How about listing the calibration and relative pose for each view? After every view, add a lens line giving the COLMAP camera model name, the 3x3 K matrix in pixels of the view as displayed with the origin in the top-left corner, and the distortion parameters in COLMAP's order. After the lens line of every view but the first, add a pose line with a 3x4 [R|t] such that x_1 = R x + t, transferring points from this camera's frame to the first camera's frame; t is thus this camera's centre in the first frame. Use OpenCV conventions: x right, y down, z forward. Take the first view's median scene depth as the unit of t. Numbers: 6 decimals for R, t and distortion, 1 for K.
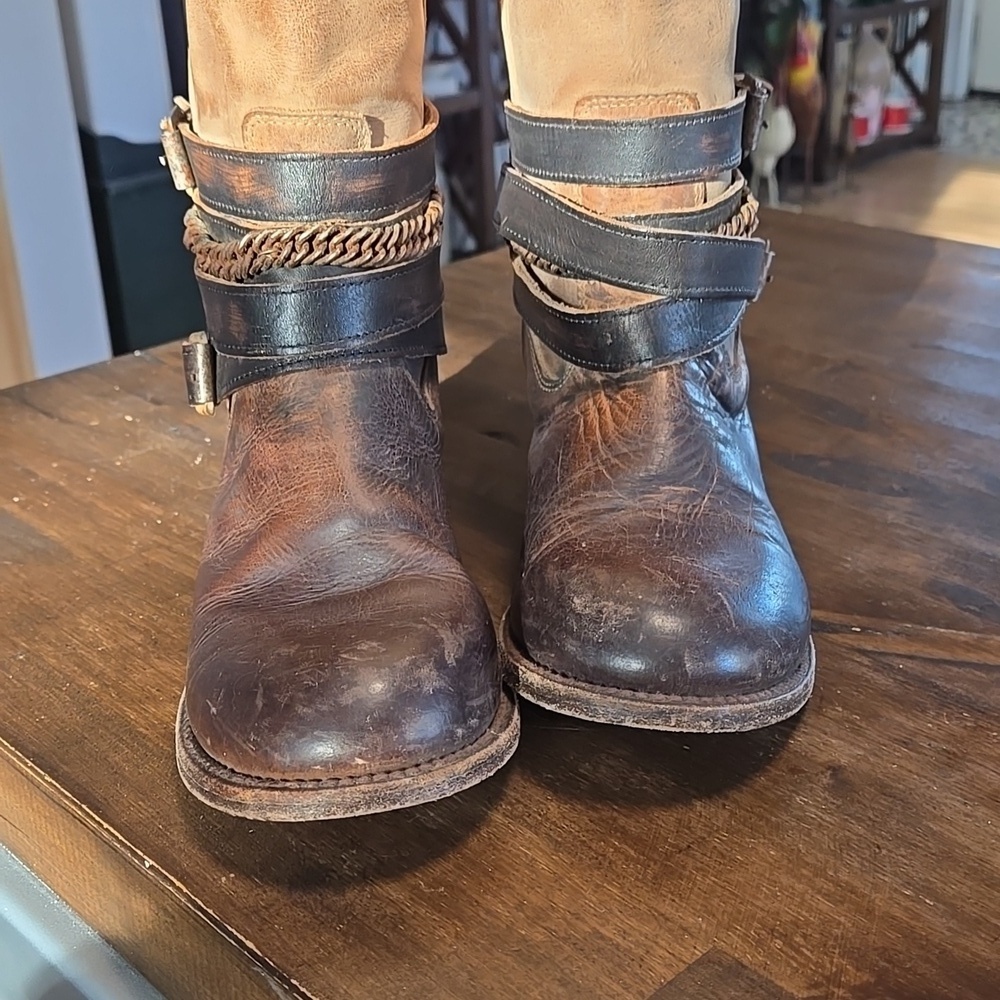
lens RADIAL K [[1491.9, 0, 504.9], [0, 1491.9, 504.2], [0, 0, 1]] dist [0.058985, 0.000000]
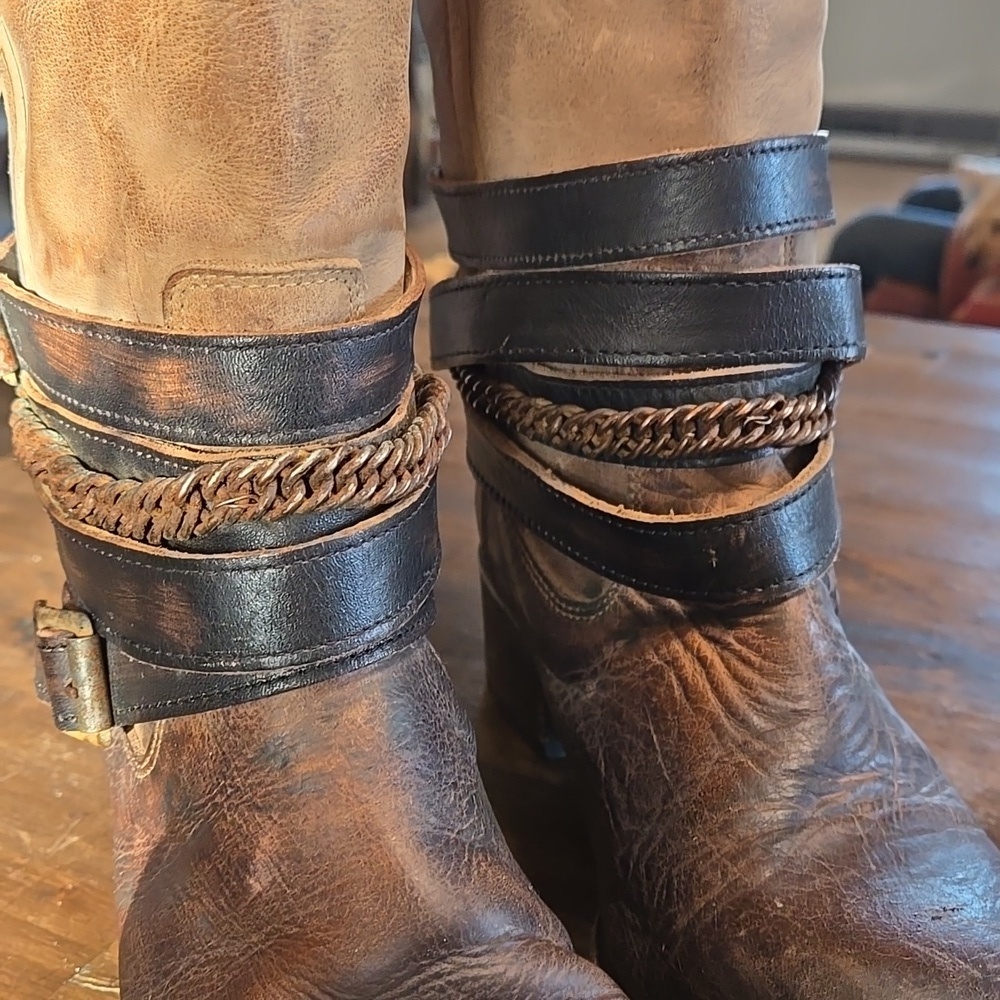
lens RADIAL K [[1491.9, 0, 500.8], [0, 1491.9, 492.9], [0, 0, 1]] dist [0.058985, 0.000000]
pose [[0.957374, -0.100465, 0.270815, -0.205180], [0.105477, 0.994414, -0.003979, -0.149136], [-0.268903, 0.032374, 0.962623, 0.377627]]
